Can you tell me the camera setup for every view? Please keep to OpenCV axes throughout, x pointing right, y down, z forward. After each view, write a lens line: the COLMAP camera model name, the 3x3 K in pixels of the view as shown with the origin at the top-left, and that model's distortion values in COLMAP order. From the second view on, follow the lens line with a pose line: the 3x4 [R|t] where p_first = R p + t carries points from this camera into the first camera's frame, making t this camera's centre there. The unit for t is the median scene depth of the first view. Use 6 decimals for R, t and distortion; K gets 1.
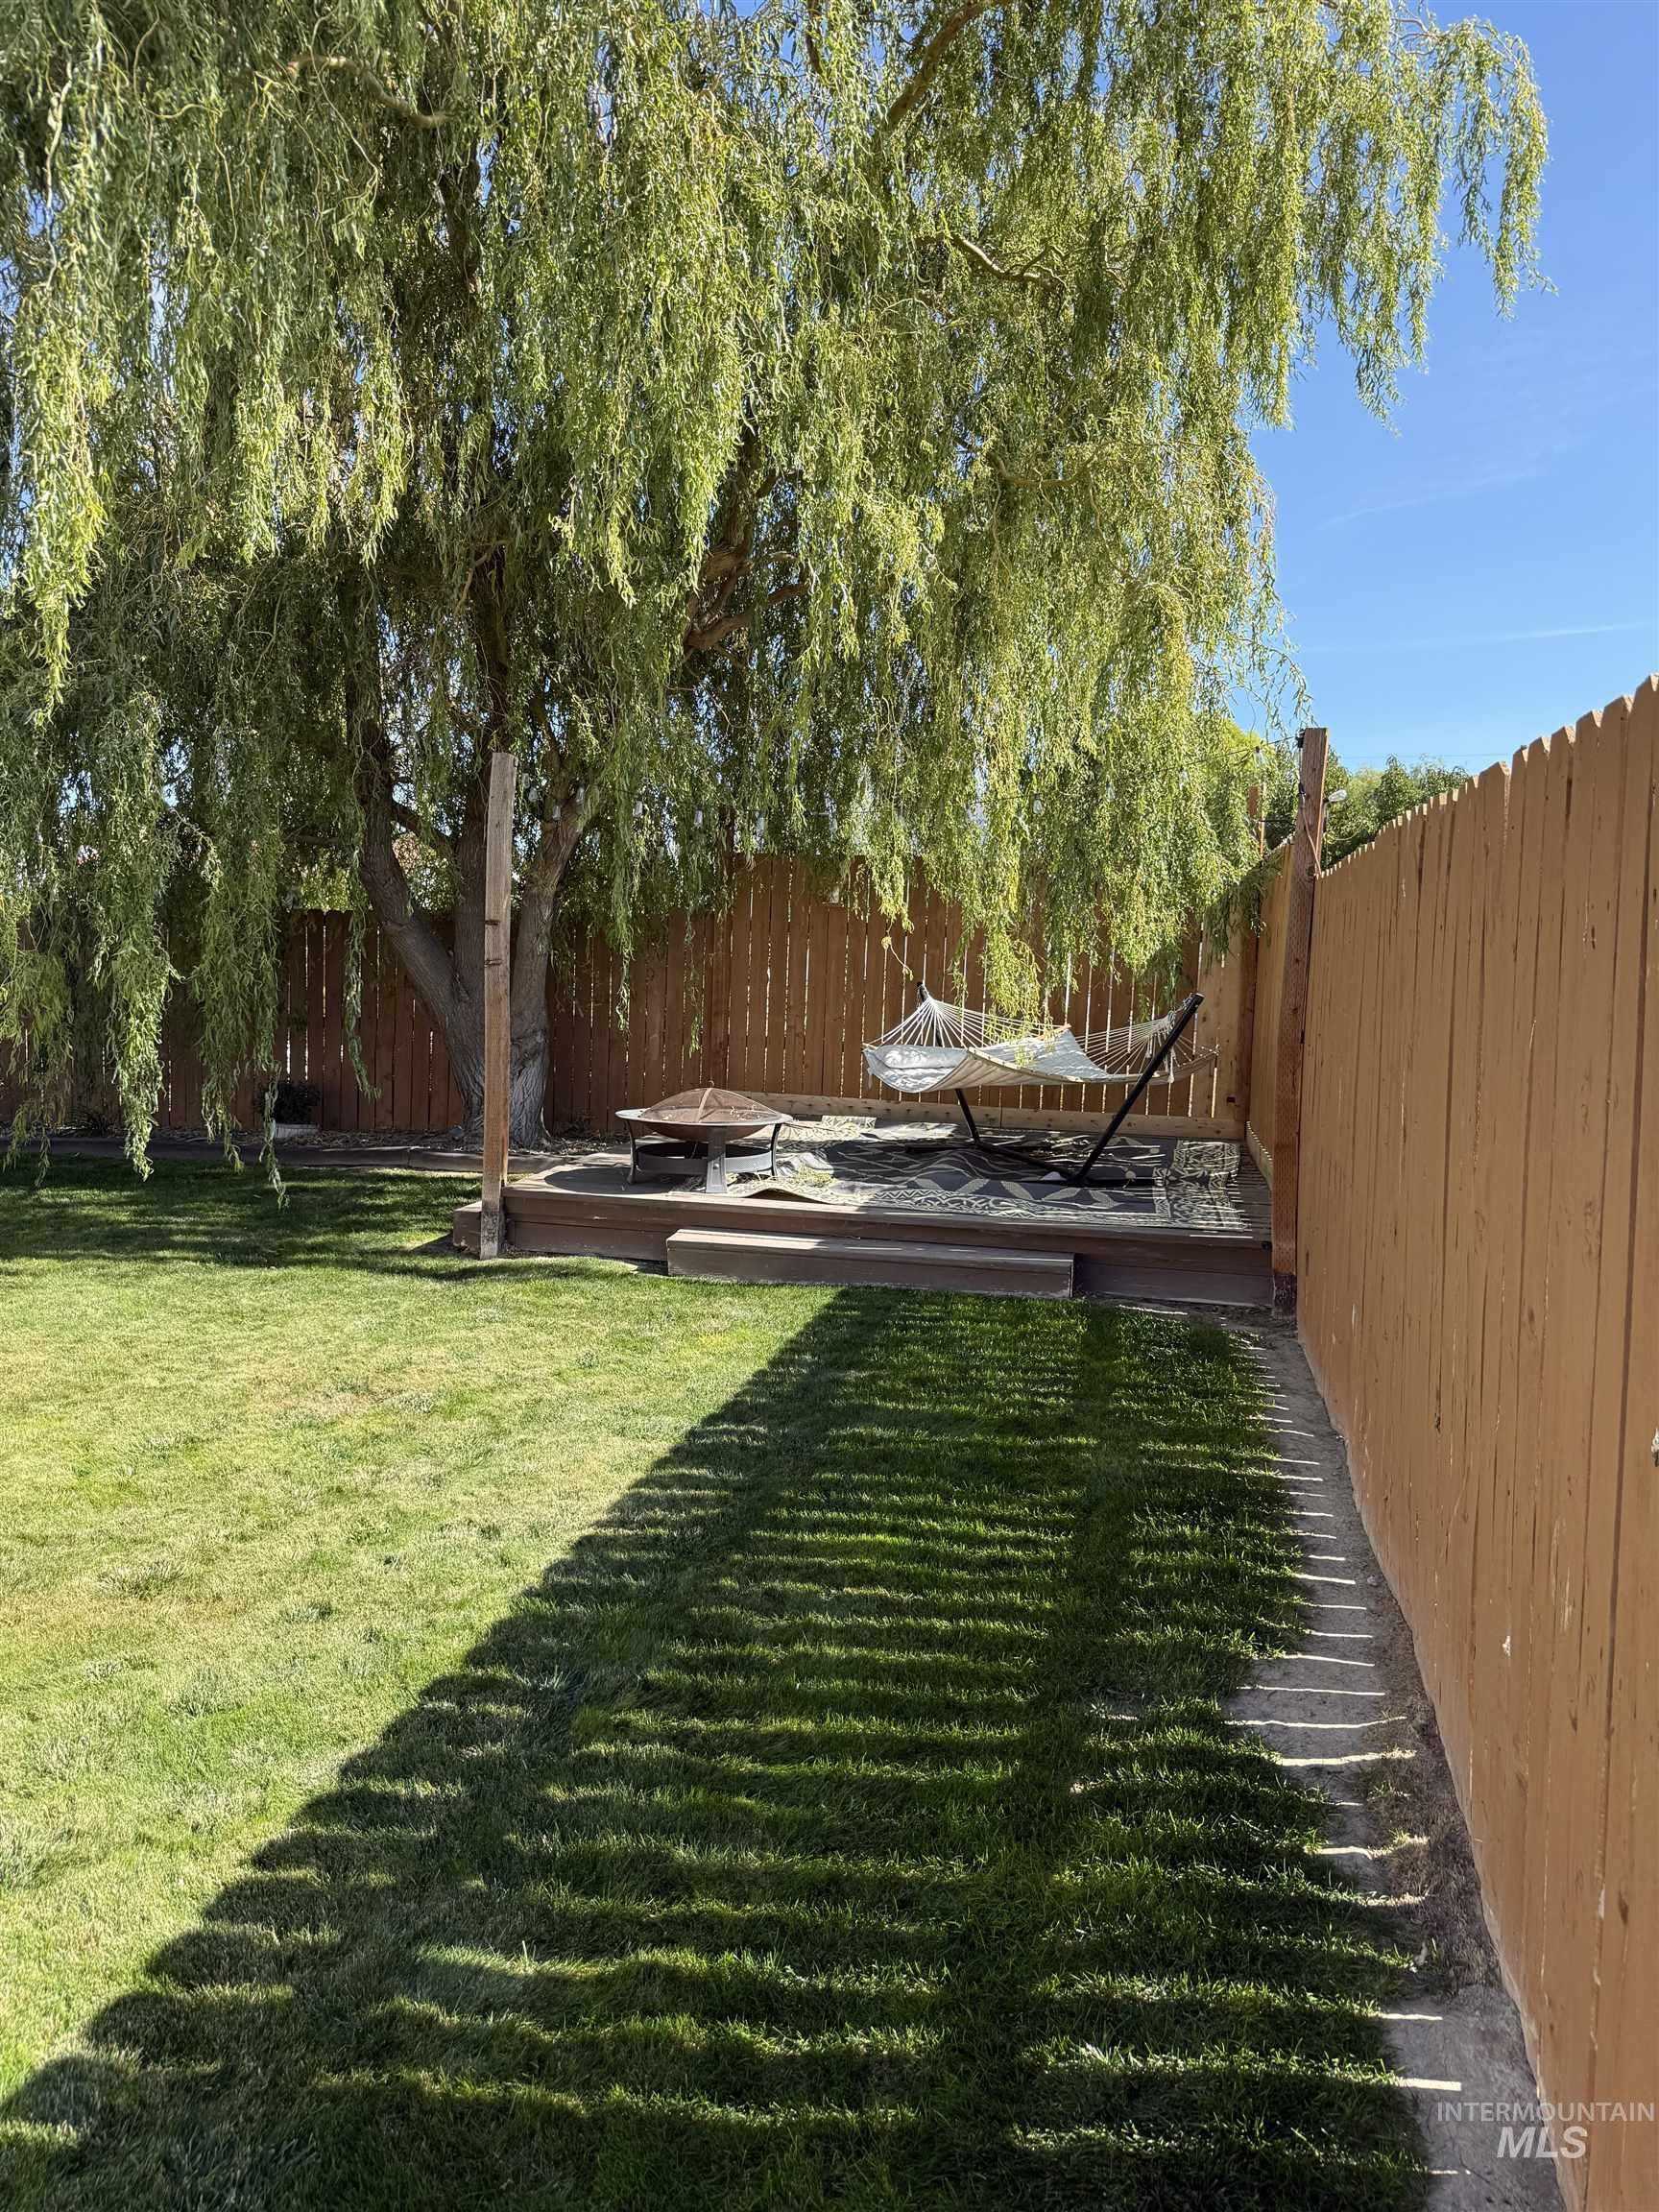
lens RADIAL K [[1659.0, 0, 829.5], [0, 1659.0, 1106.0], [0, 0, 1]] dist [0.127906, -0.095875]
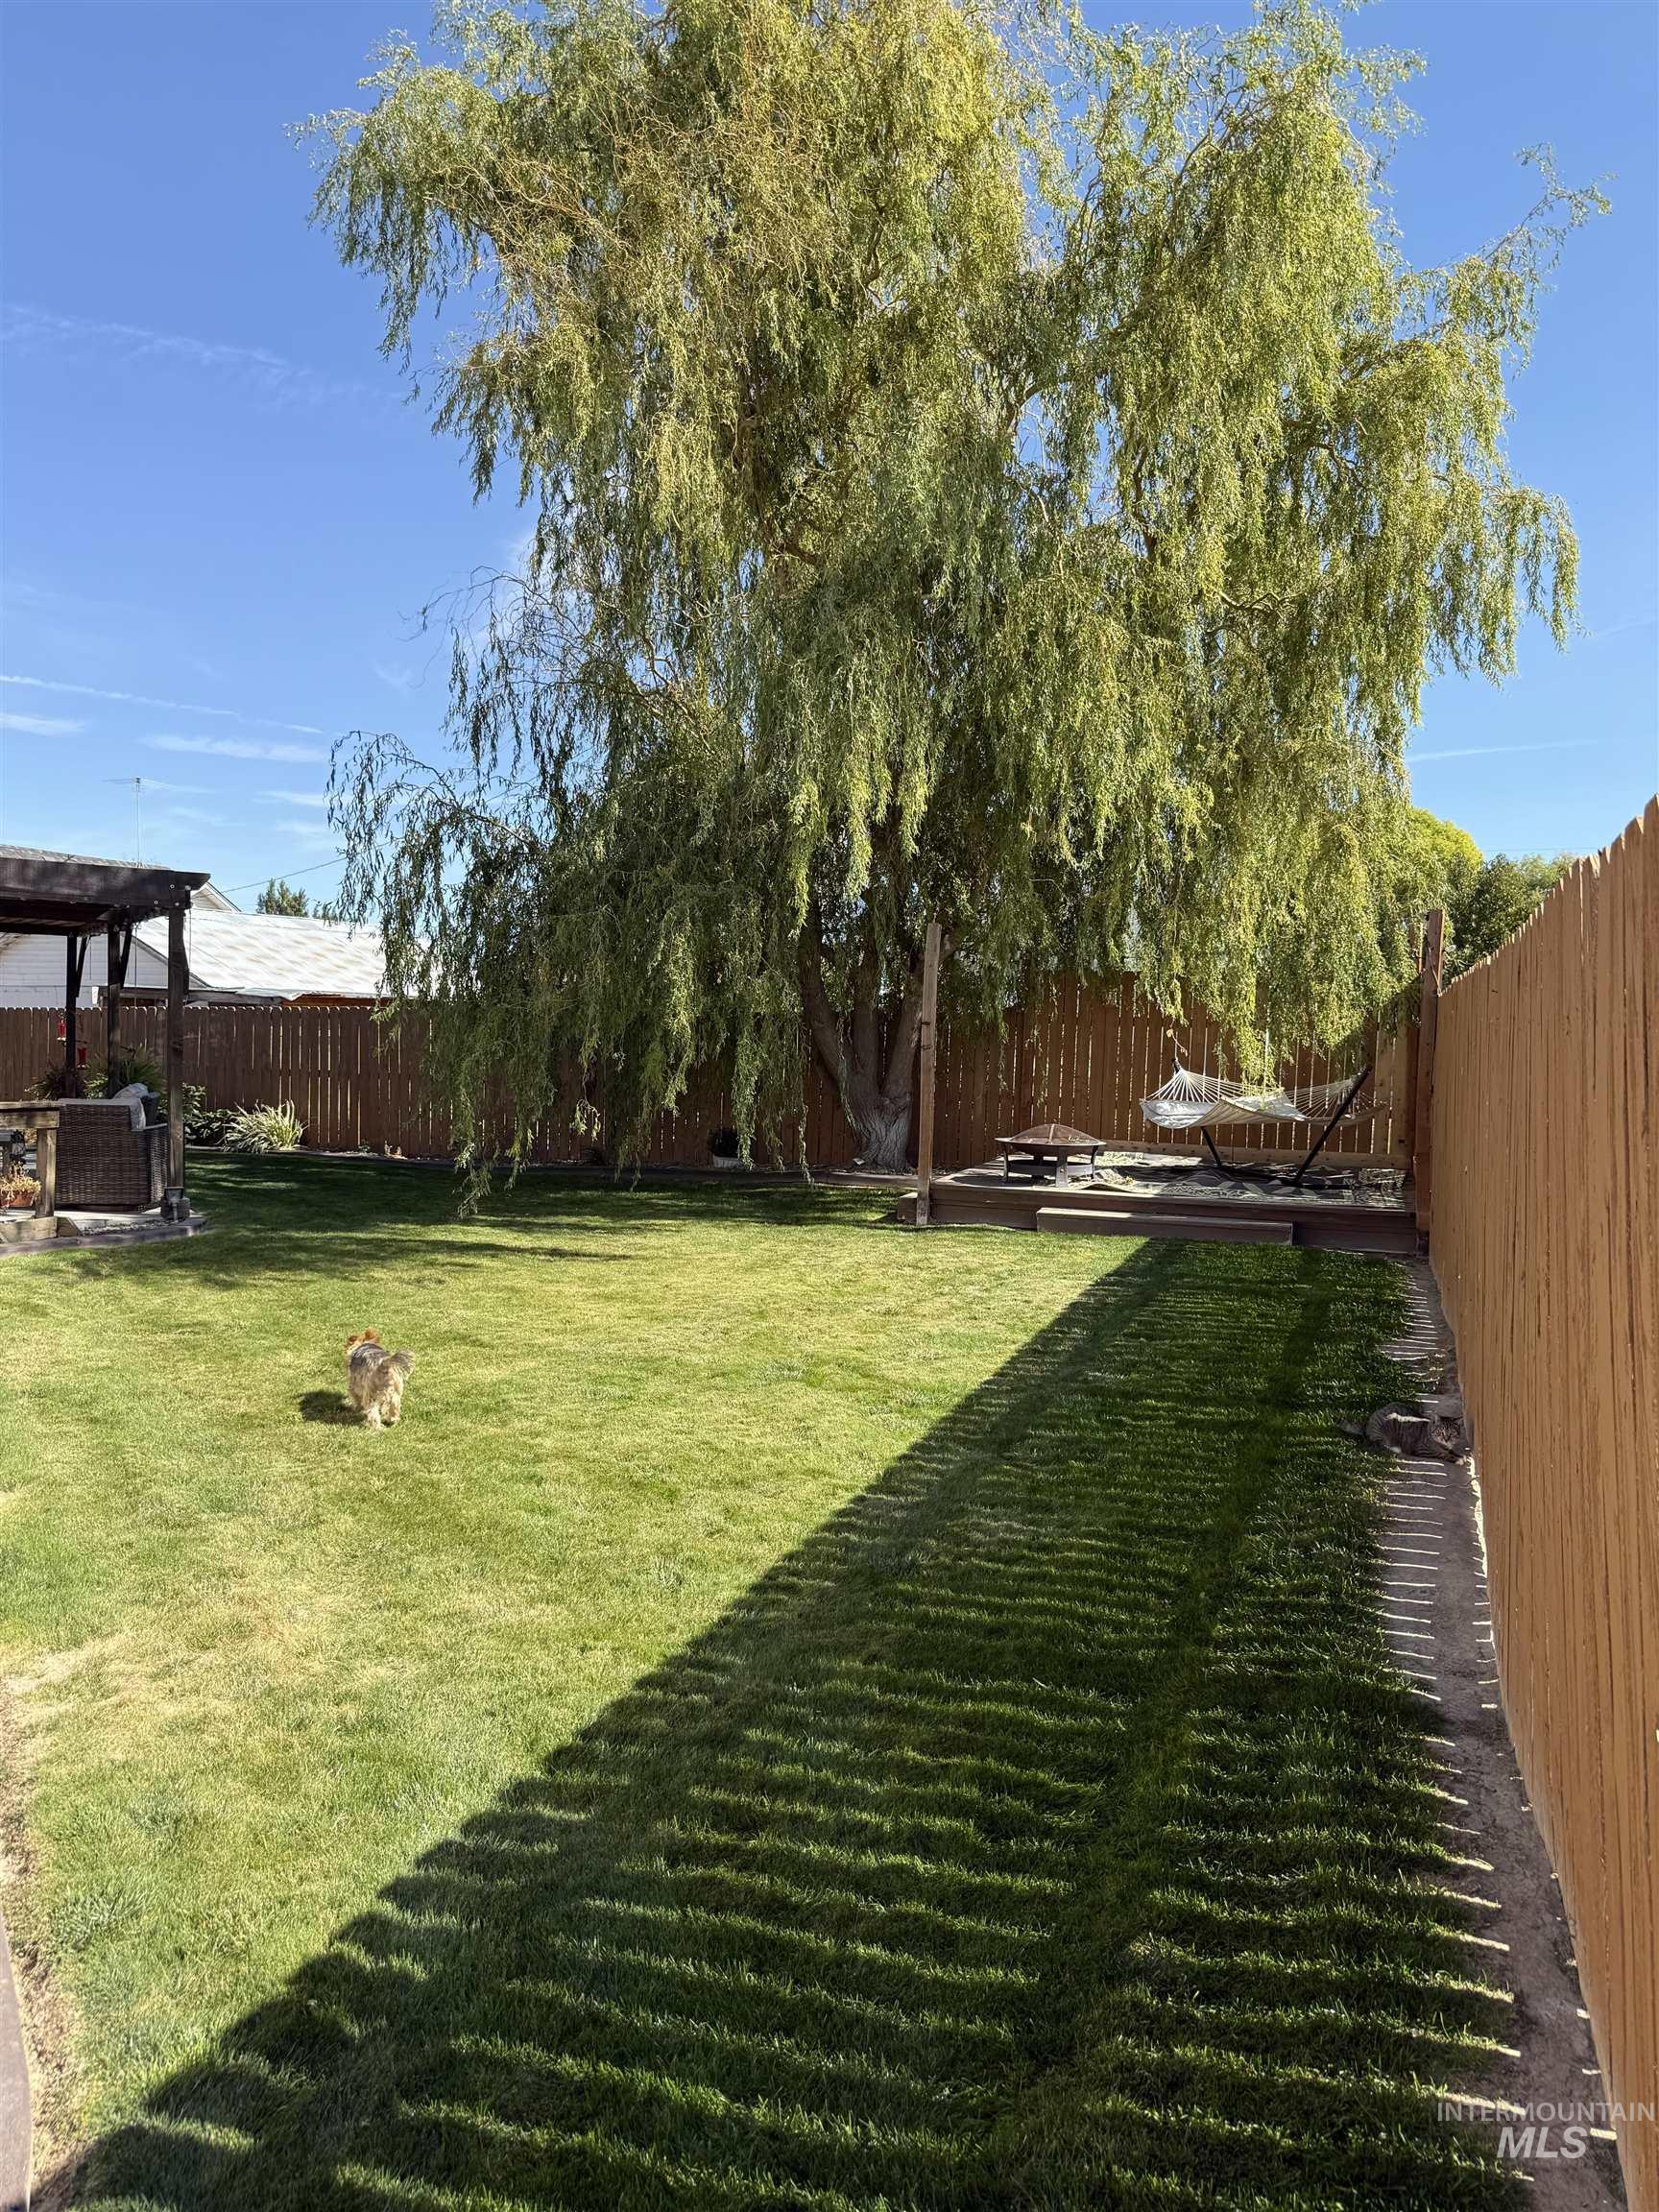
lens RADIAL K [[1563.8, 0, 833.6], [0, 1563.8, 1110.9], [0, 0, 1]] dist [0.113236, -0.180934]
pose [[0.992140, 0.002367, -0.125107, -0.096993], [-0.007992, 0.998979, -0.044474, 0.047439], [0.124874, 0.045124, 0.991146, -0.543678]]
